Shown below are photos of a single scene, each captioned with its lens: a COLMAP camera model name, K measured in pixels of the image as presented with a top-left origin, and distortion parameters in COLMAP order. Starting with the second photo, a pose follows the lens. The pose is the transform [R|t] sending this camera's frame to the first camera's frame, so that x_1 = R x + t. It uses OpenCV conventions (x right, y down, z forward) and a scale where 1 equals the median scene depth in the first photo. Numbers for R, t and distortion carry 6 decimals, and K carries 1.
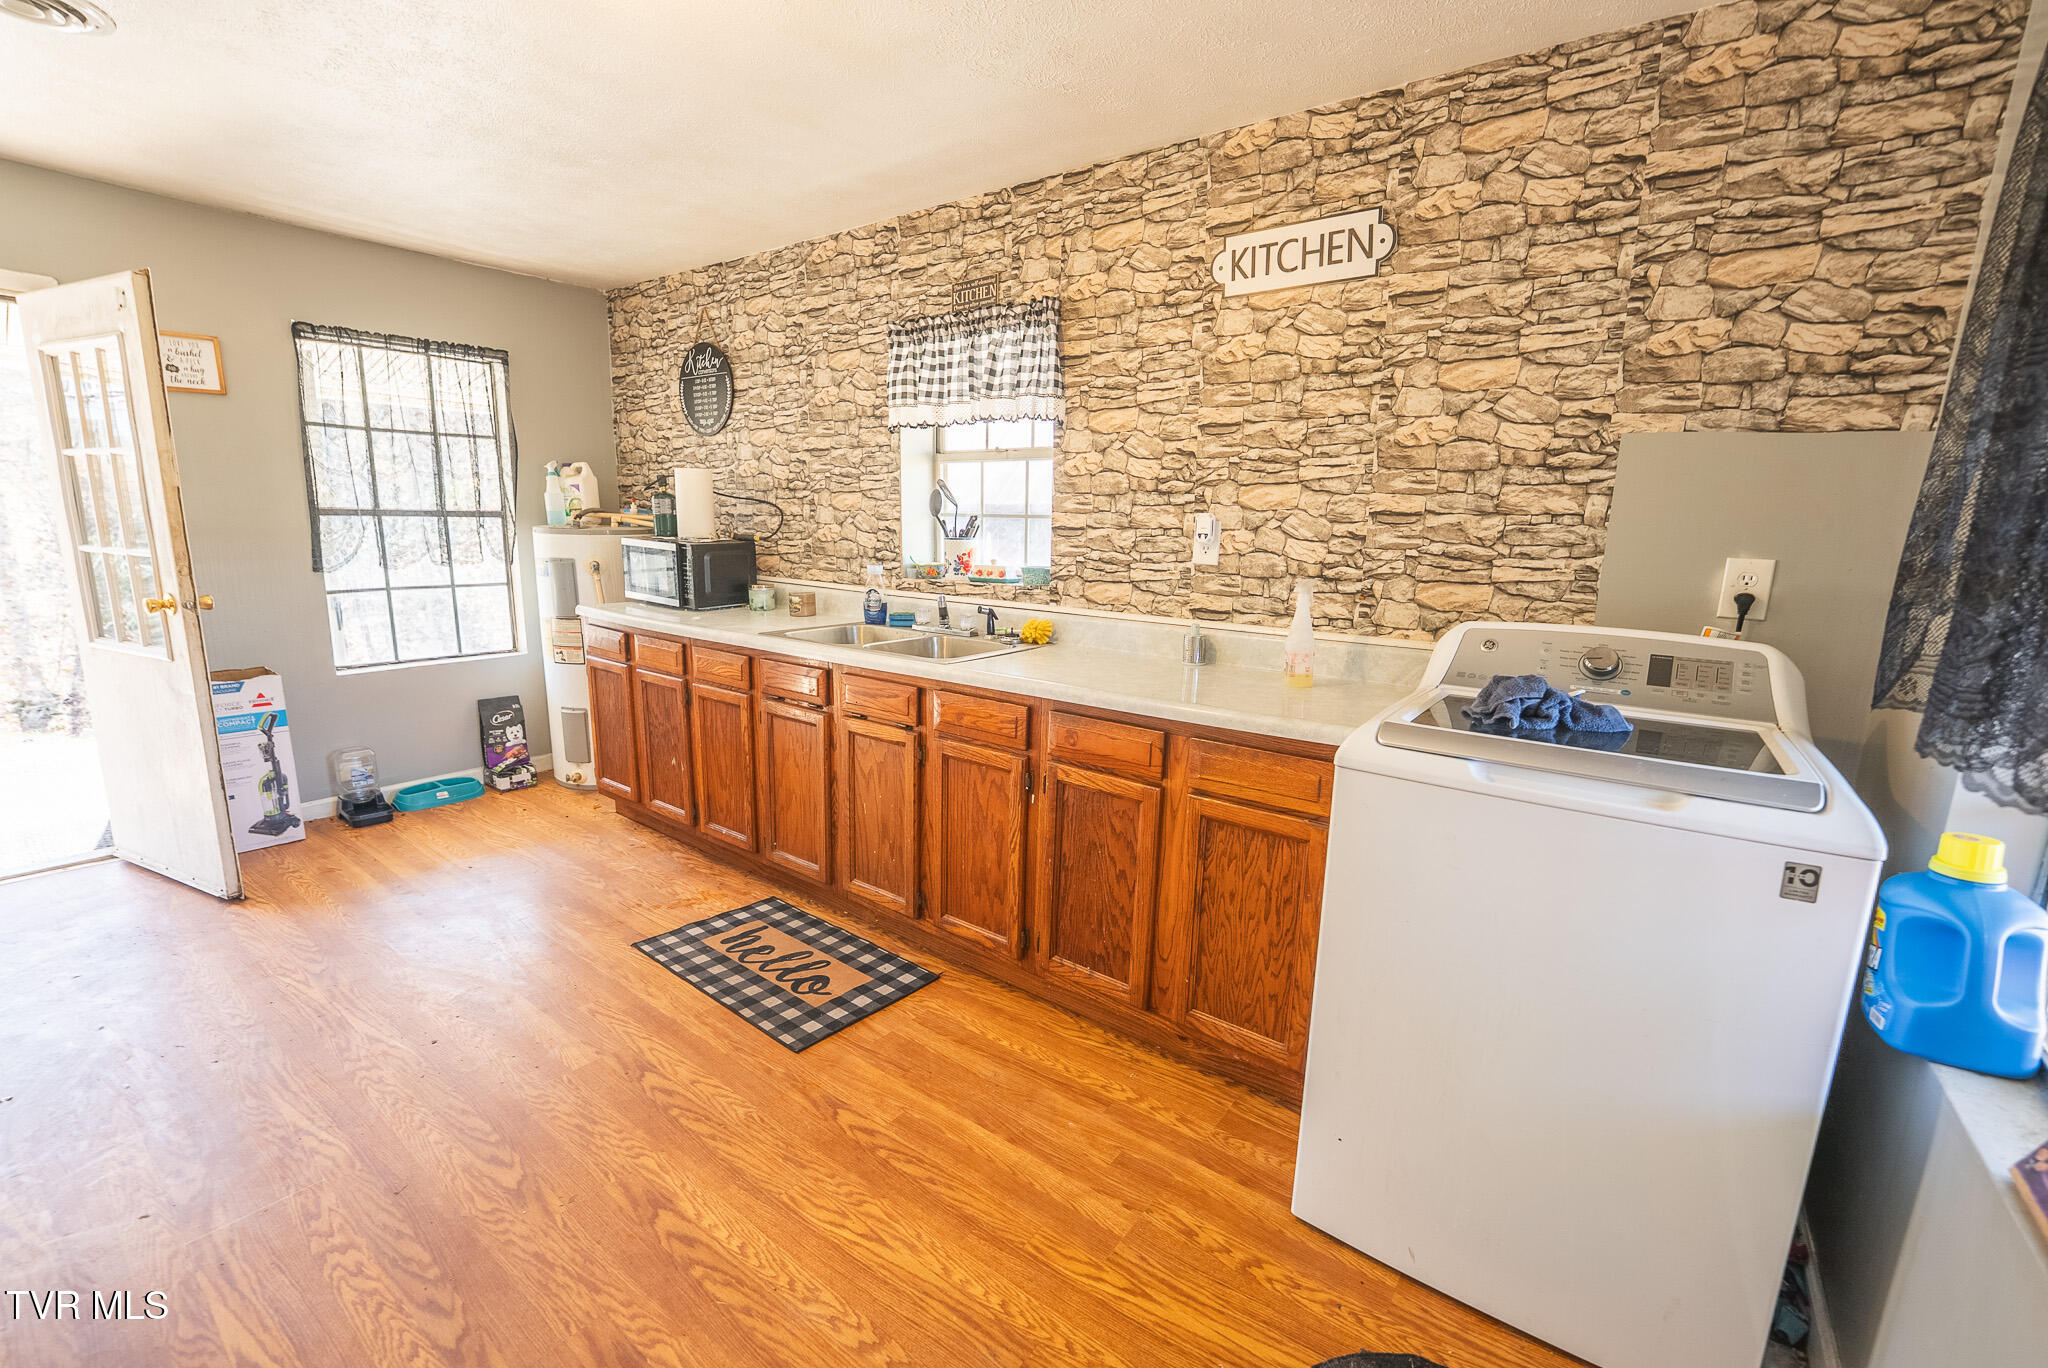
lens RADIAL K [[836.2, 0, 1033.8], [0, 836.2, 682.8], [0, 0, 1]] dist [-0.027075, 0.002579]
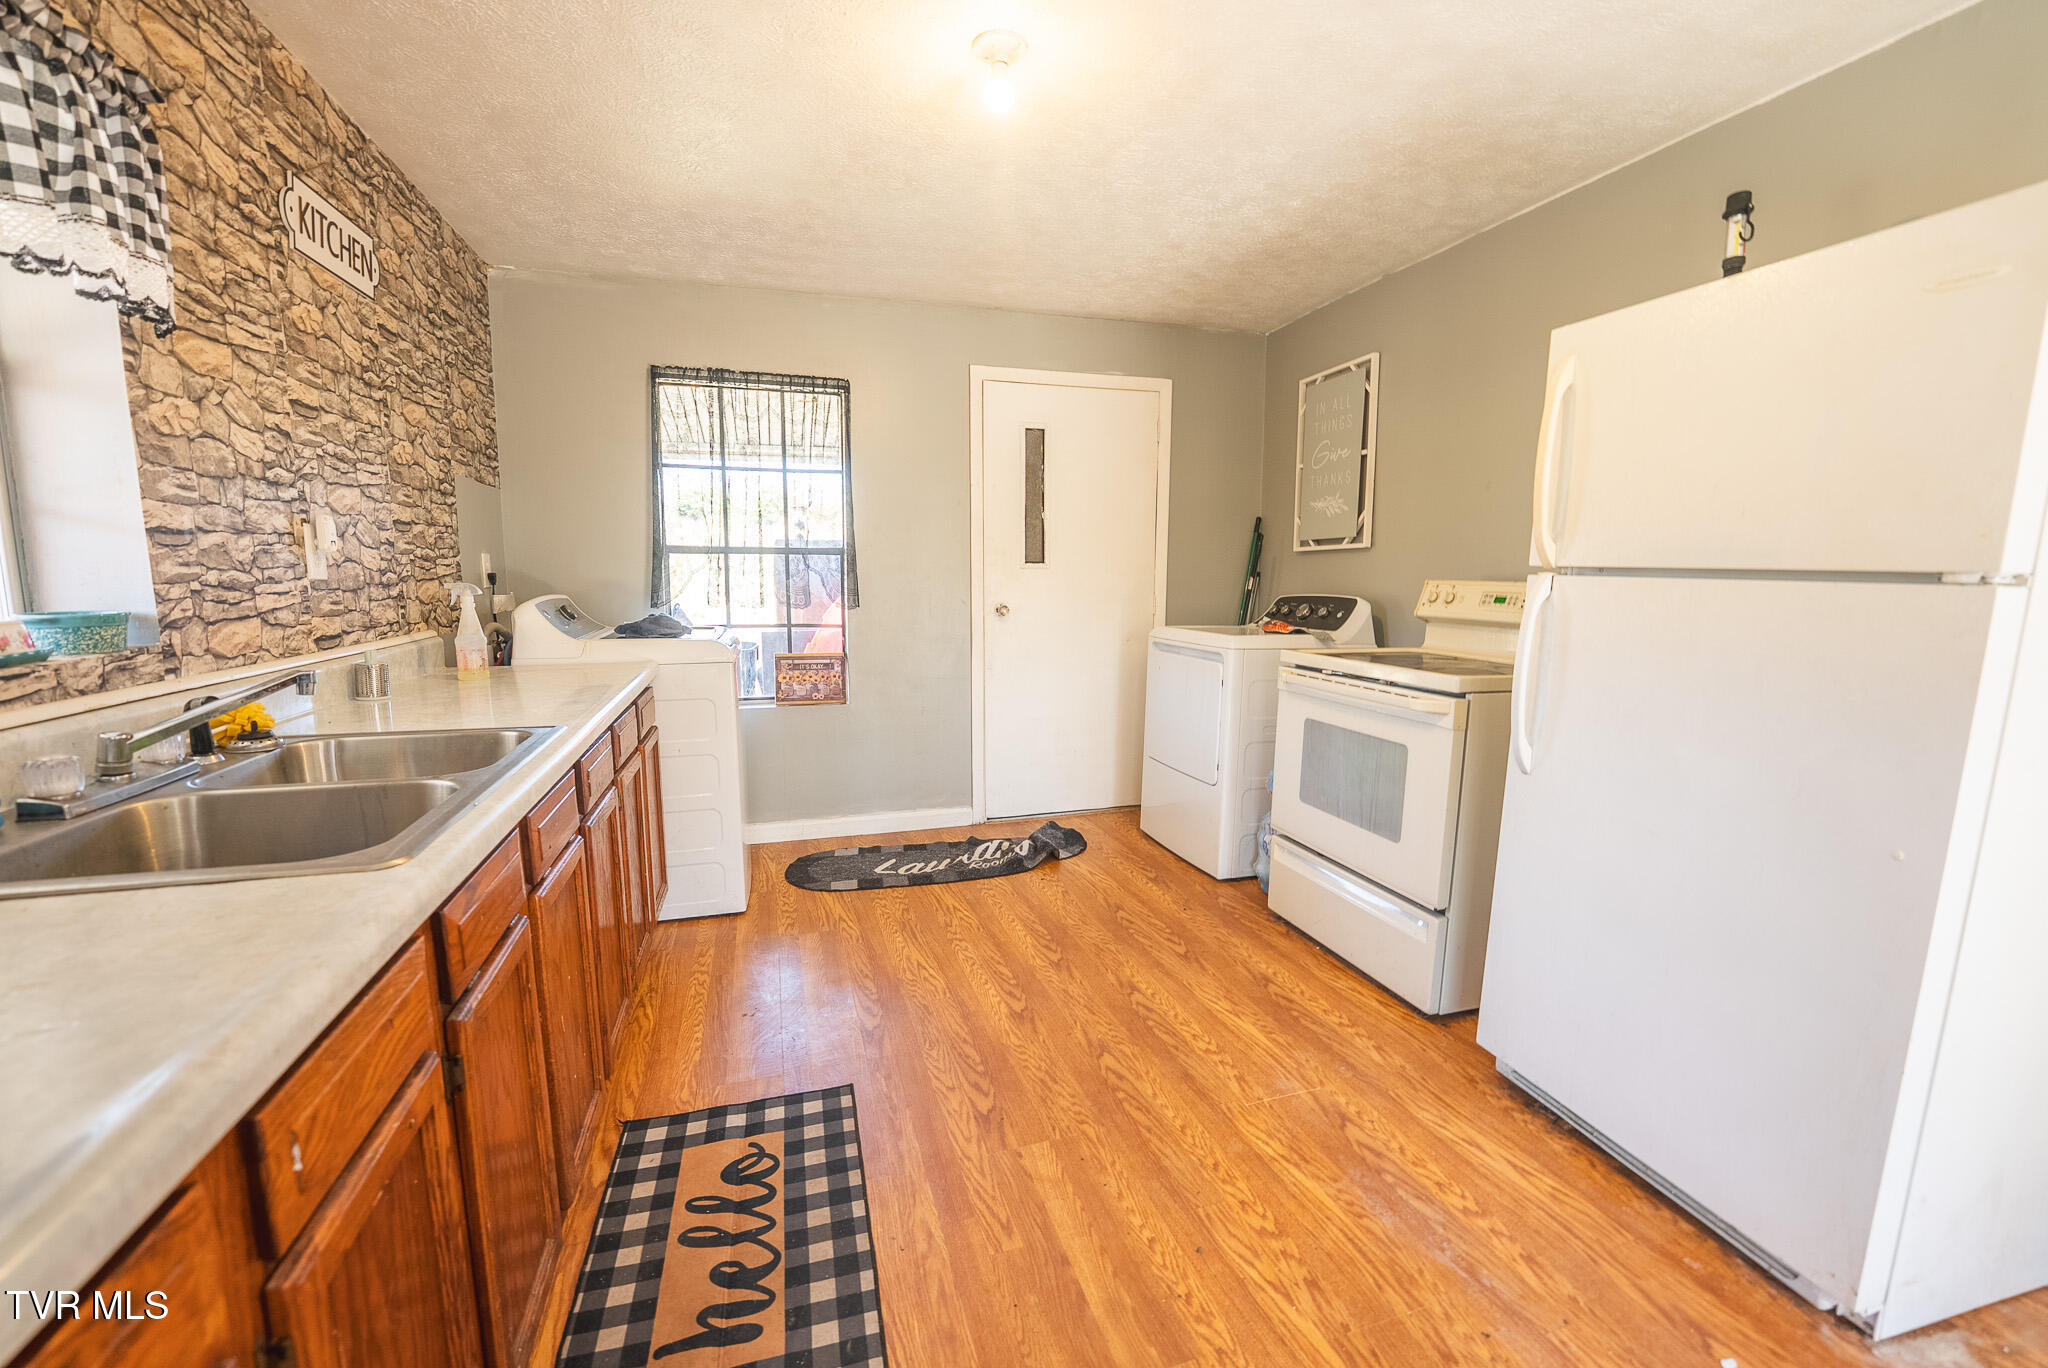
lens RADIAL K [[836.2, 0, 1031.8], [0, 836.2, 687.6], [0, 0, 1]] dist [-0.027075, 0.002579]
pose [[-0.805488, -0.112374, 0.581860, -0.805925], [0.087082, 0.948753, 0.303782, -0.223491], [-0.586179, 0.295362, -0.754424, 1.228760]]
